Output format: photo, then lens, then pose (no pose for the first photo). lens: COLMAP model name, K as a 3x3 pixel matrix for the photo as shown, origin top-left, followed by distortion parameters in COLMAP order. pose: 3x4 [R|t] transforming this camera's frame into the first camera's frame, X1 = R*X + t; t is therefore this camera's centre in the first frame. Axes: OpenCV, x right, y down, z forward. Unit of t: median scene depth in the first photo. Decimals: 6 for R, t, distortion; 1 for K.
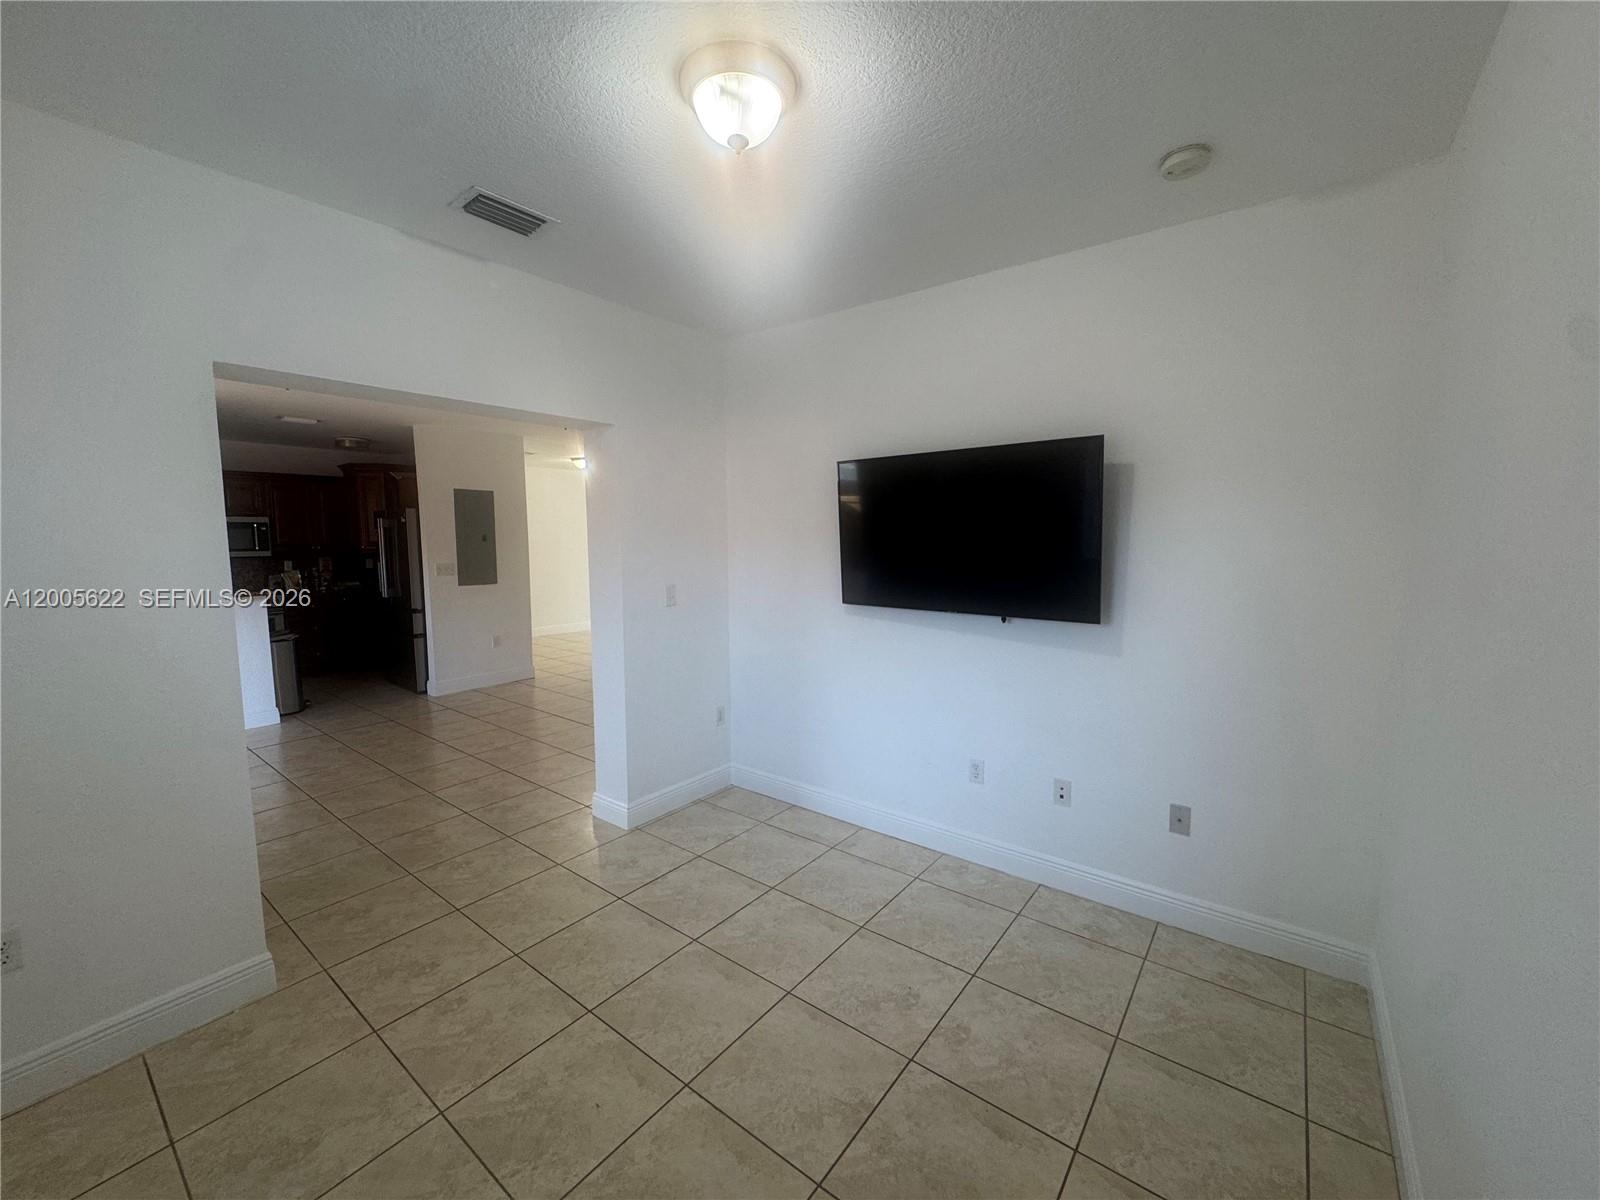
lens RADIAL K [[638.2, 0, 797.5], [0, 638.2, 602.6], [0, 0, 1]] dist [-0.003065, 0.000556]
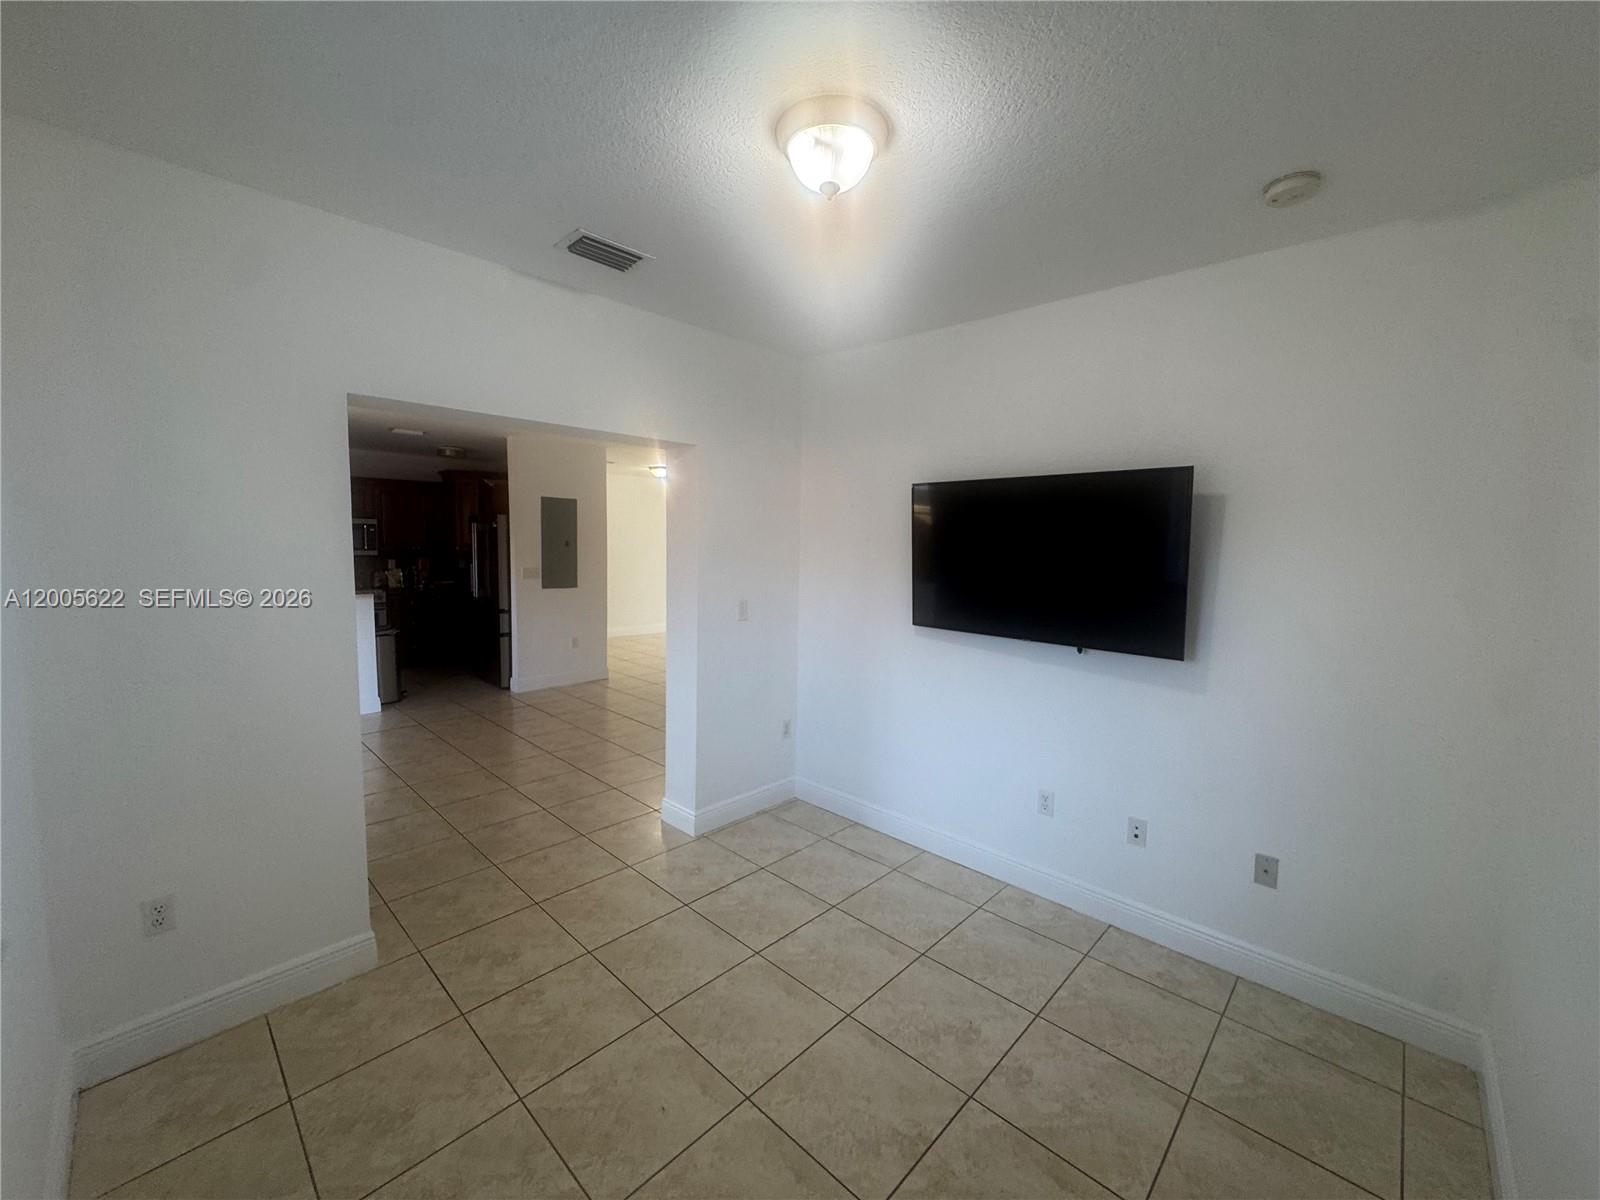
lens RADIAL K [[638.2, 0, 798.0], [0, 638.2, 602.5], [0, 0, 1]] dist [-0.003065, 0.000556]
pose [[0.994414, 0.033831, -0.099985, -0.013682], [-0.034712, 0.999372, -0.007080, -0.031283], [0.099683, 0.010512, 0.994964, -0.020451]]
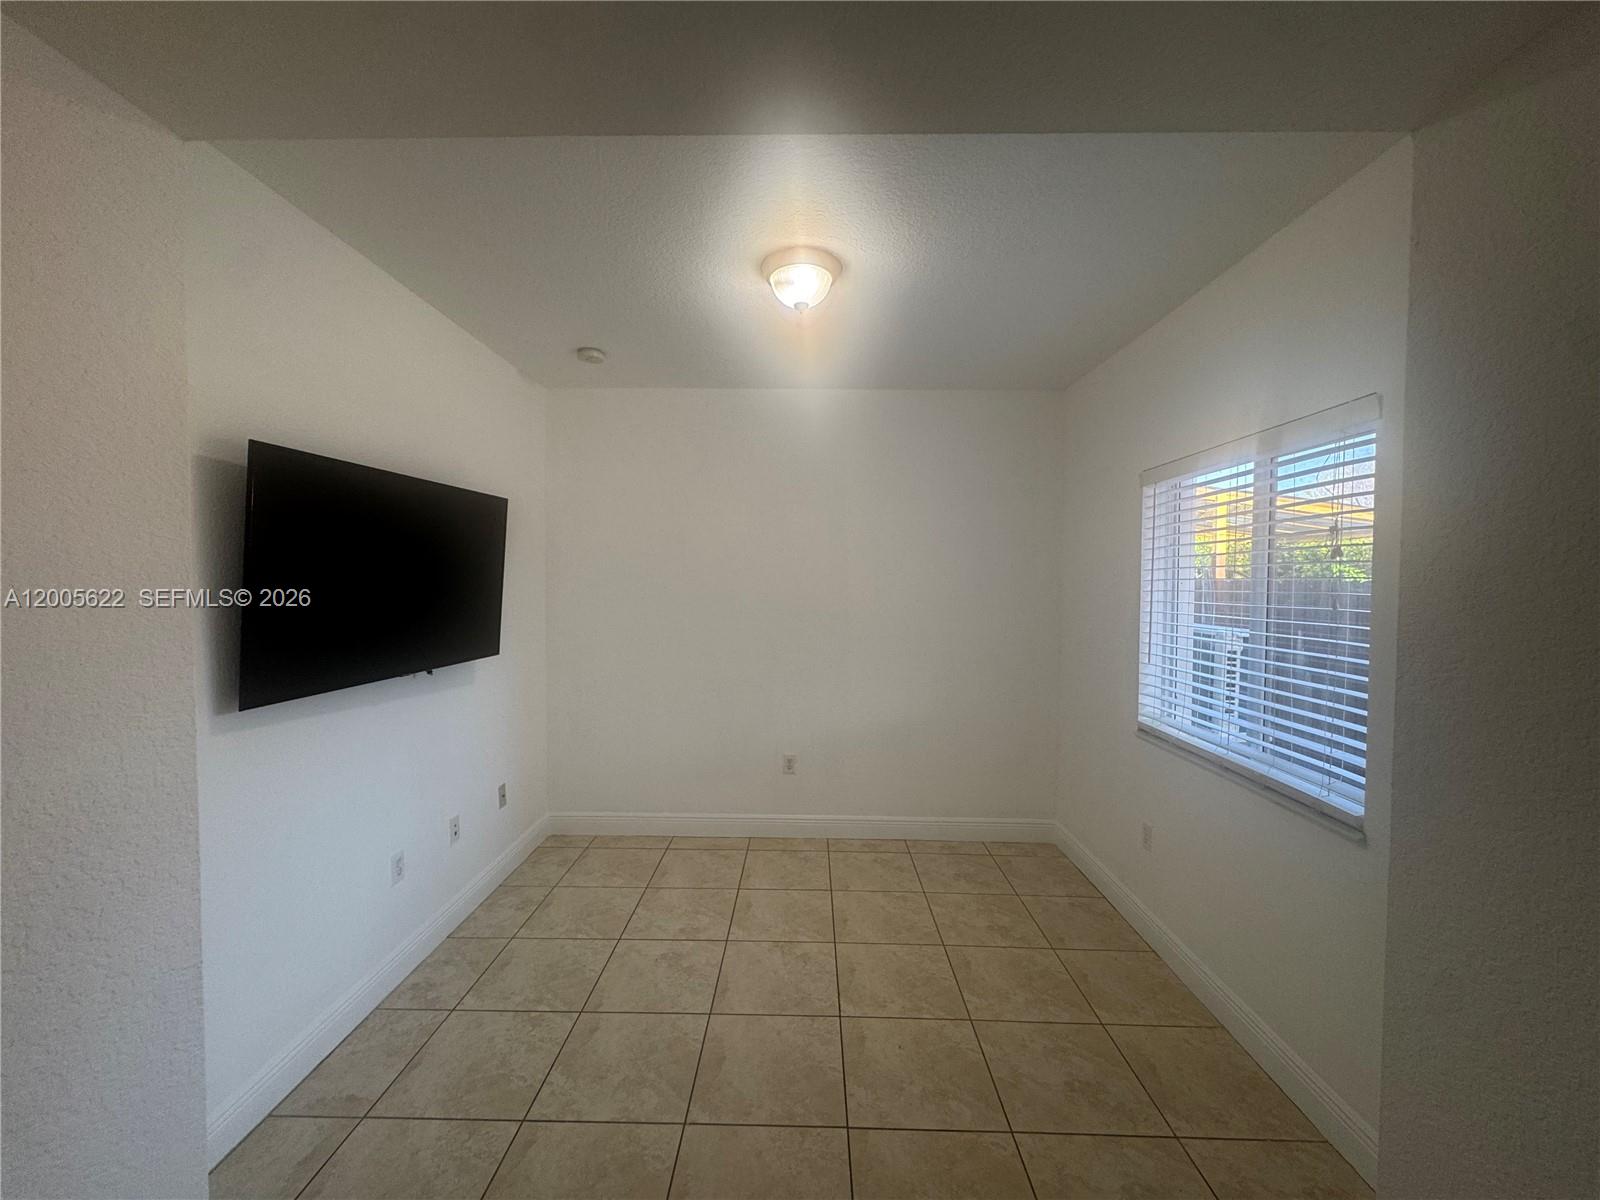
lens RADIAL K [[638.2, 0, 800.4], [0, 638.2, 593.5], [0, 0, 1]] dist [-0.003065, 0.000556]
pose [[-0.605391, -0.015968, 0.795768, -0.894957], [0.077311, 0.993891, 0.078759, -0.144060], [-0.792164, 0.109202, -0.600459, 1.384114]]
